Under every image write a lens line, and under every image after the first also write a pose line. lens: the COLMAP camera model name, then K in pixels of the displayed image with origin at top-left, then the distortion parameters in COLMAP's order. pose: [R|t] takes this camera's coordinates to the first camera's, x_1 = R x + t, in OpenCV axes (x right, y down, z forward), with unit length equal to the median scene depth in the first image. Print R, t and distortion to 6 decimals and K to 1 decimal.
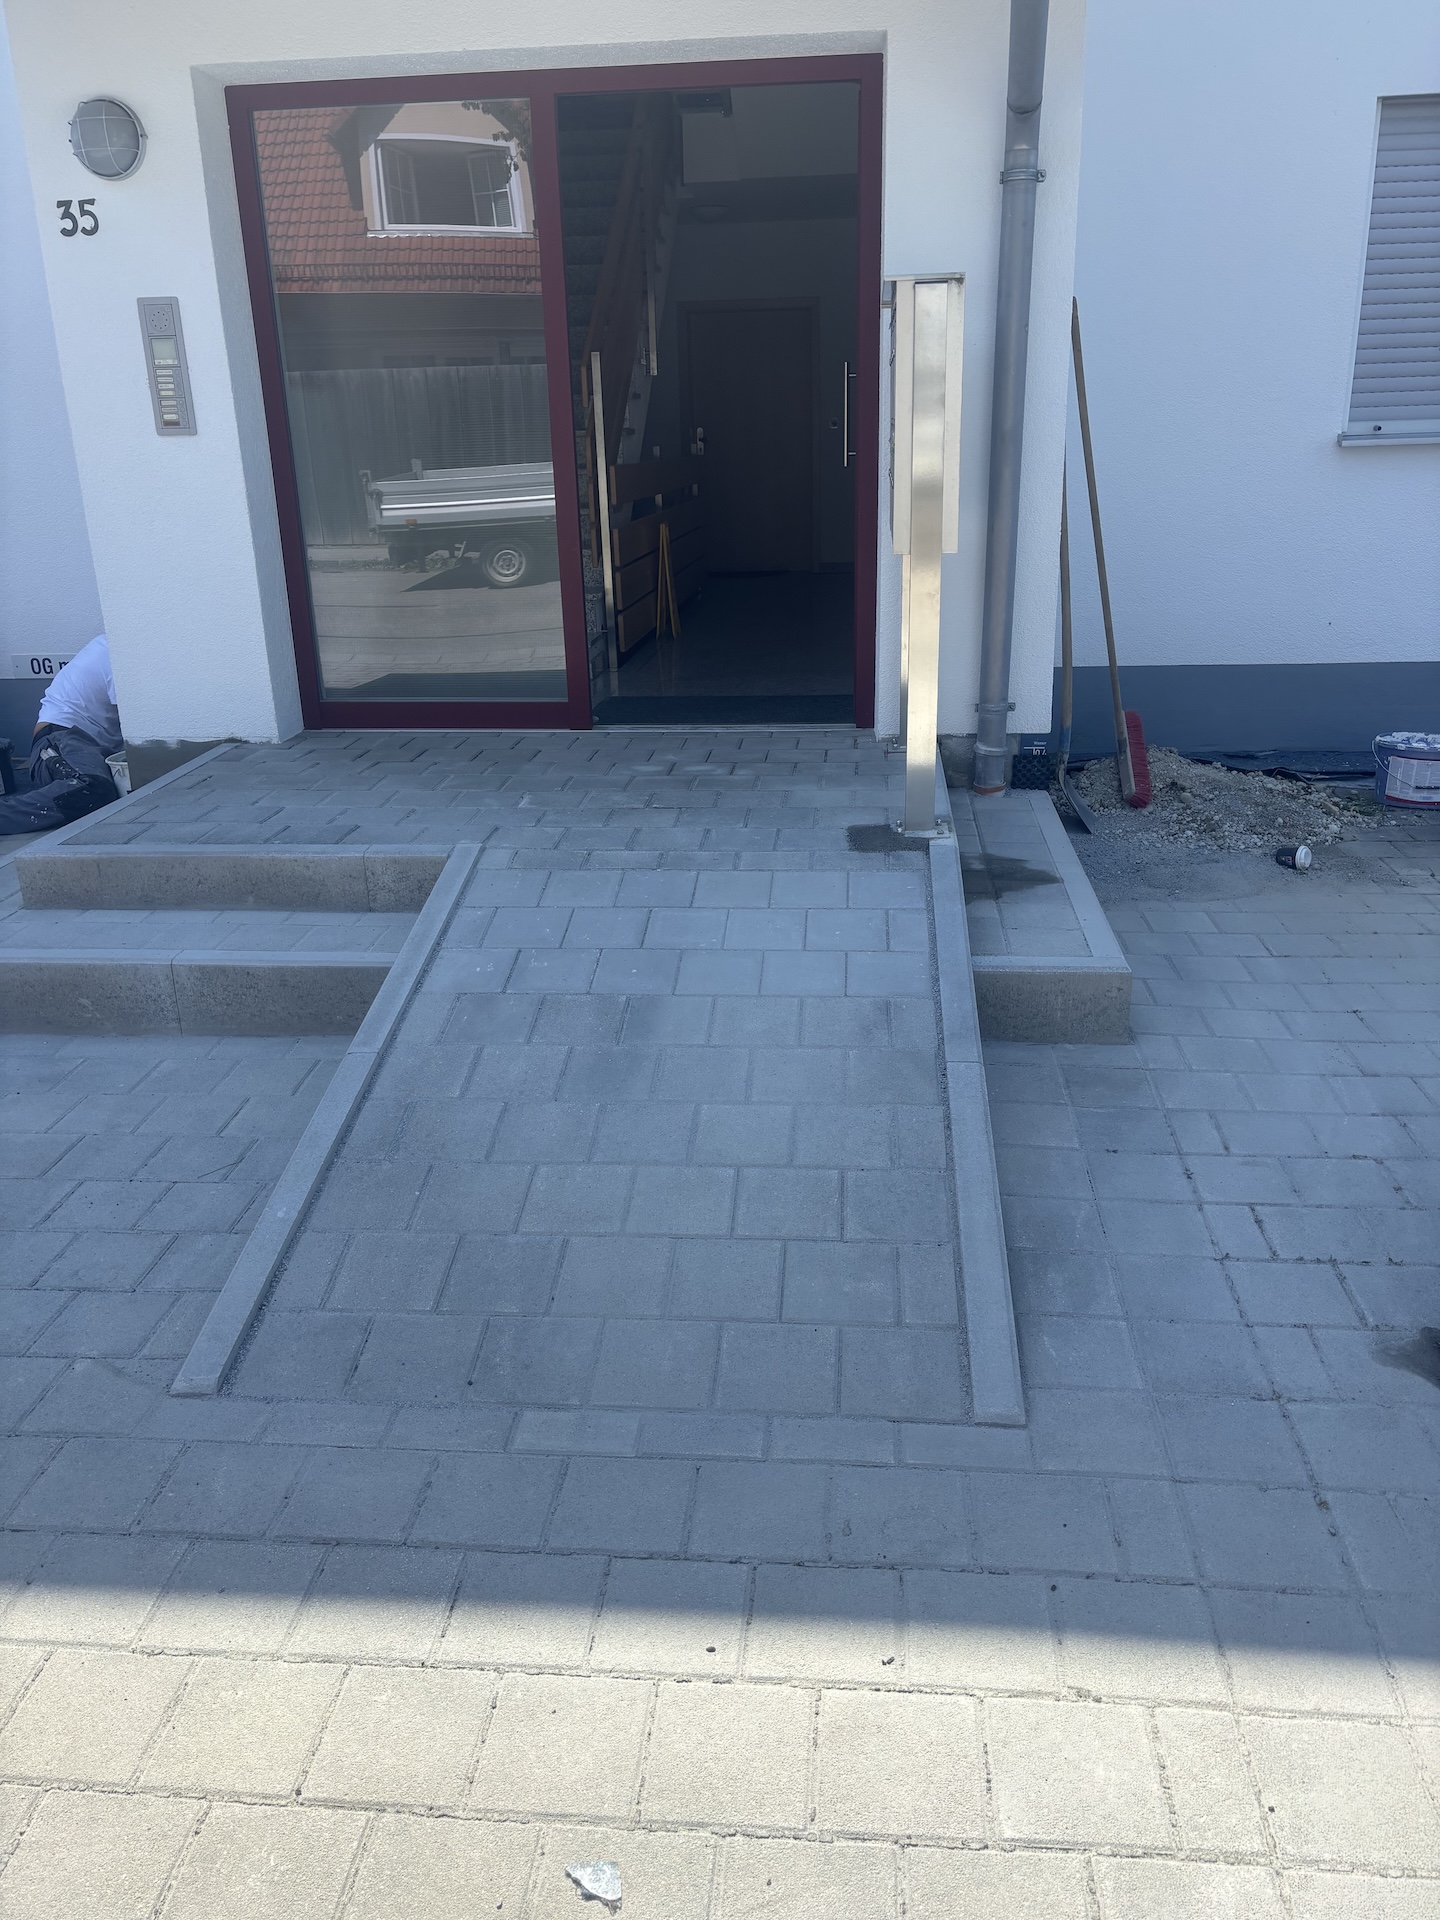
lens RADIAL K [[1451.6, 0, 729.5], [0, 1451.6, 948.9], [0, 0, 1]] dist [0.062212, -0.076179]
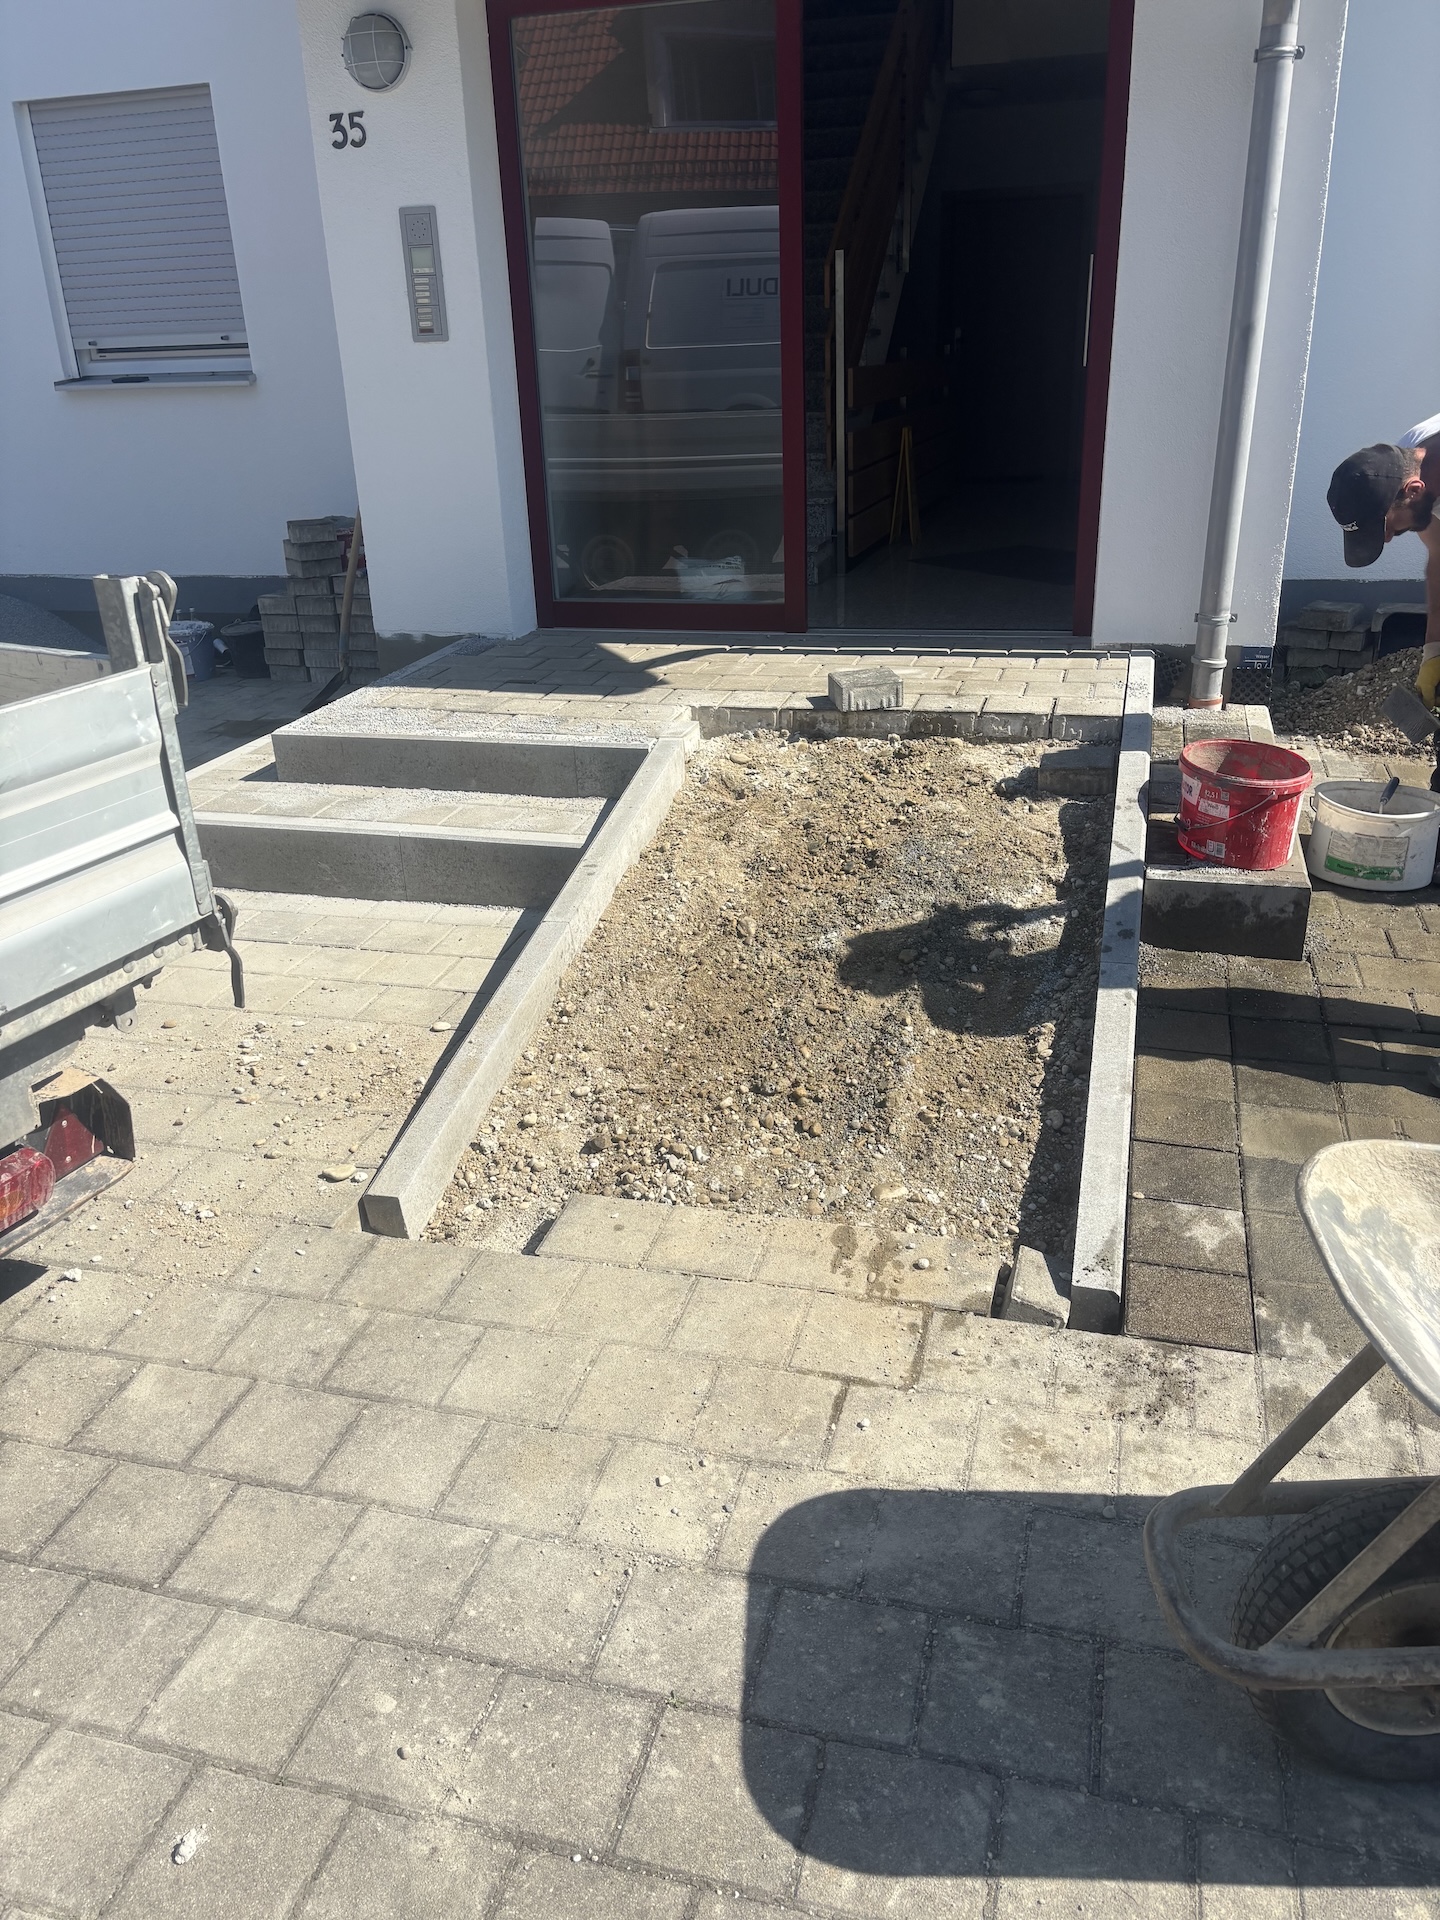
lens RADIAL K [[1451.6, 0, 722.7], [0, 1451.6, 972.5], [0, 0, 1]] dist [0.062212, -0.076179]
pose [[0.983900, 0.062988, -0.167254, 0.044675], [-0.050745, 0.995778, 0.076496, 0.014617], [0.171366, -0.066777, 0.982942, -0.042343]]
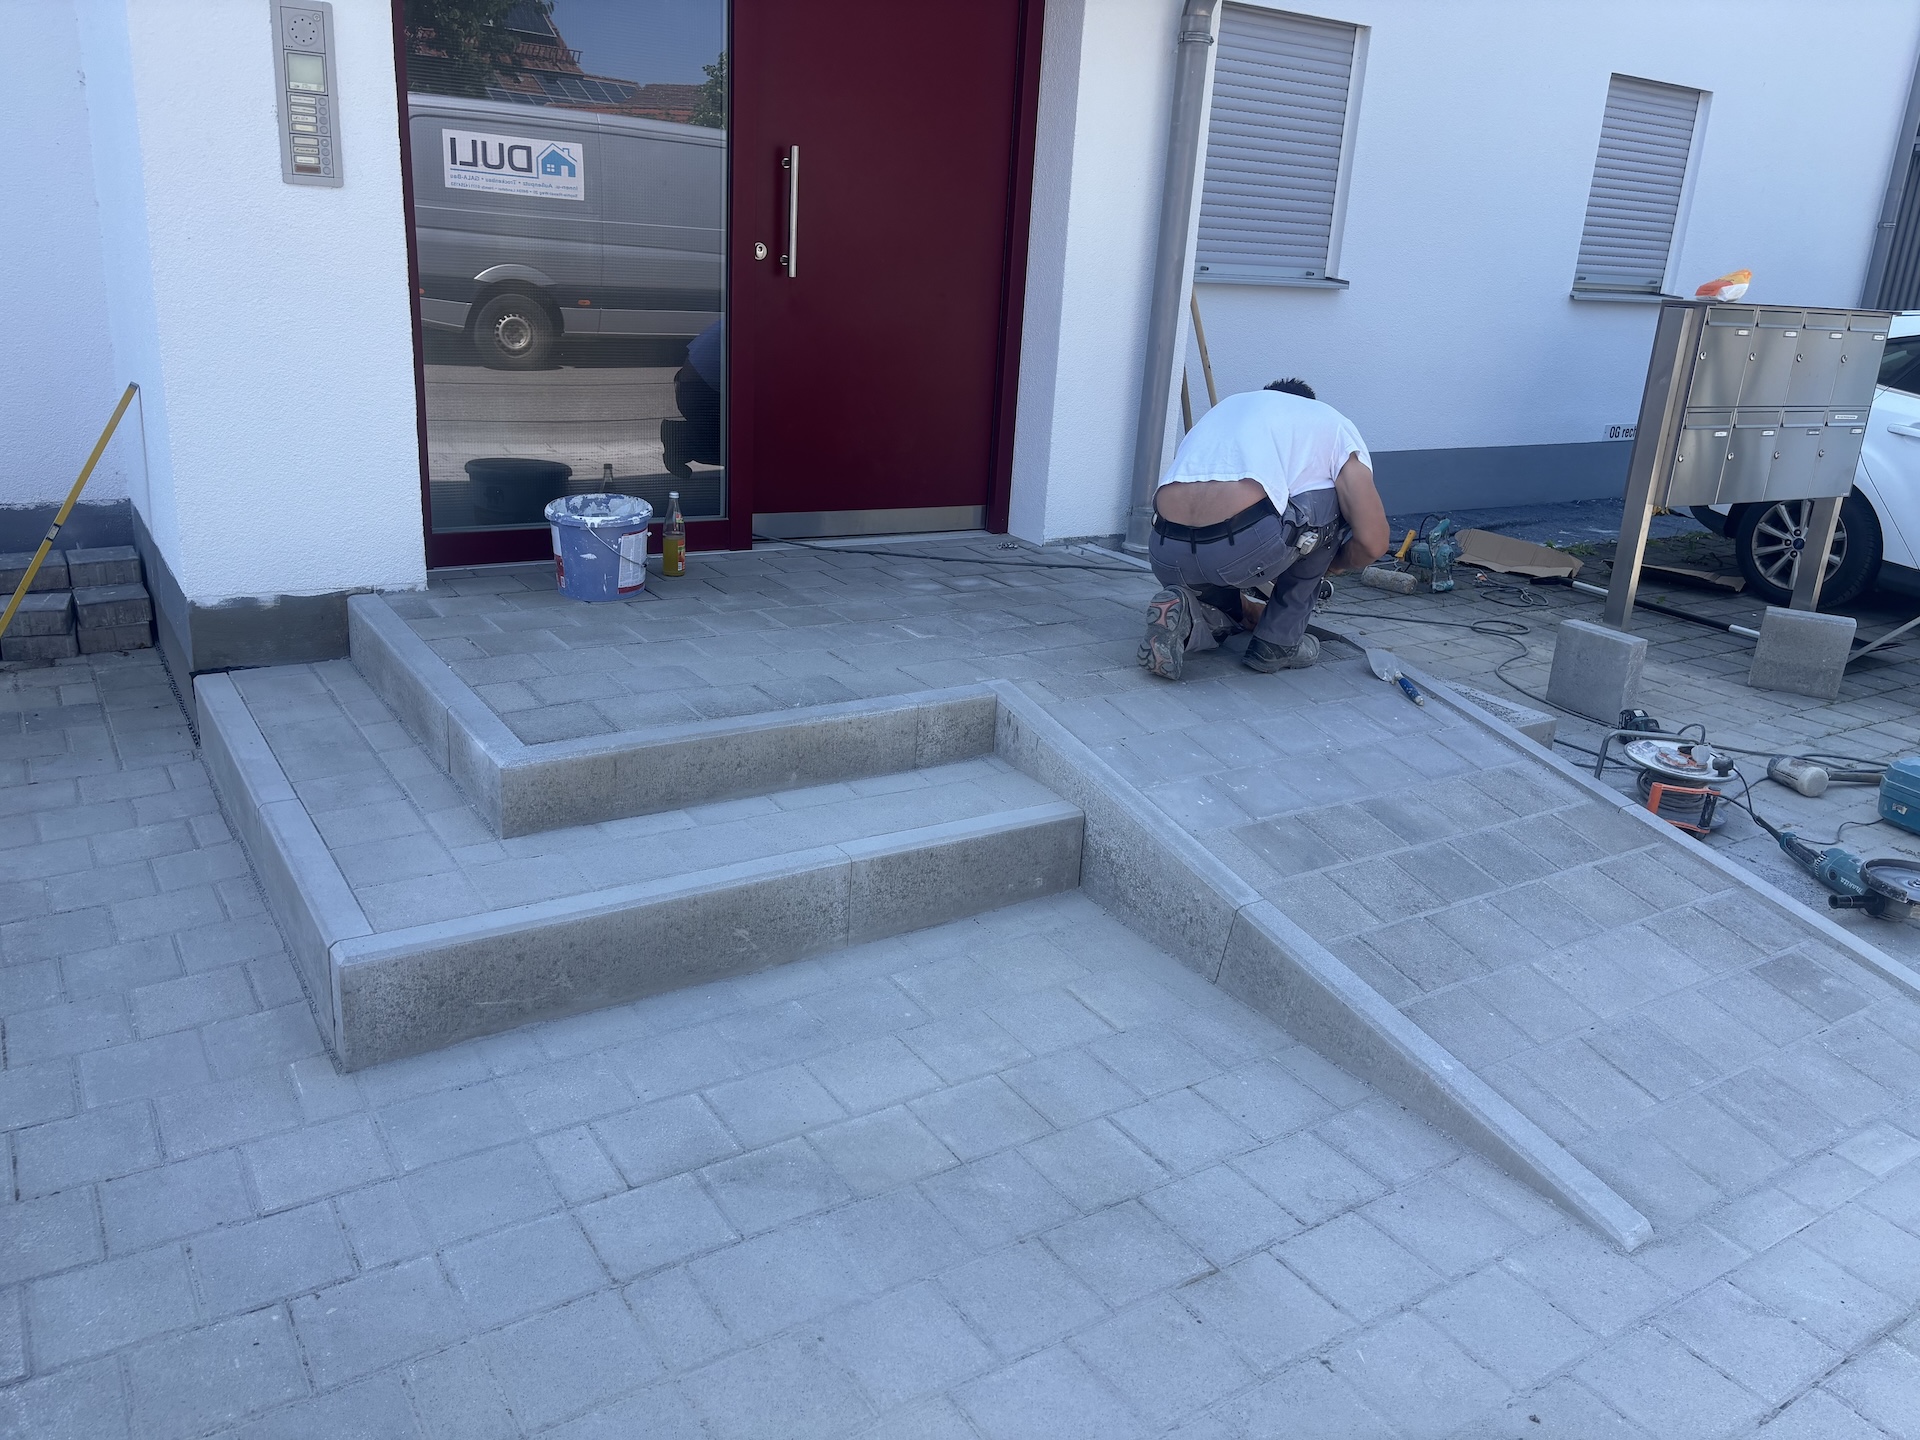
lens RADIAL K [[1451.6, 0, 971.0], [0, 1451.6, 706.5], [0, 0, 1]] dist [0.062212, -0.076179]
pose [[0.774628, -0.122507, 0.620439, -0.747750], [0.133034, 0.990672, 0.029515, -0.083080], [-0.618267, 0.059676, 0.783699, 0.282989]]
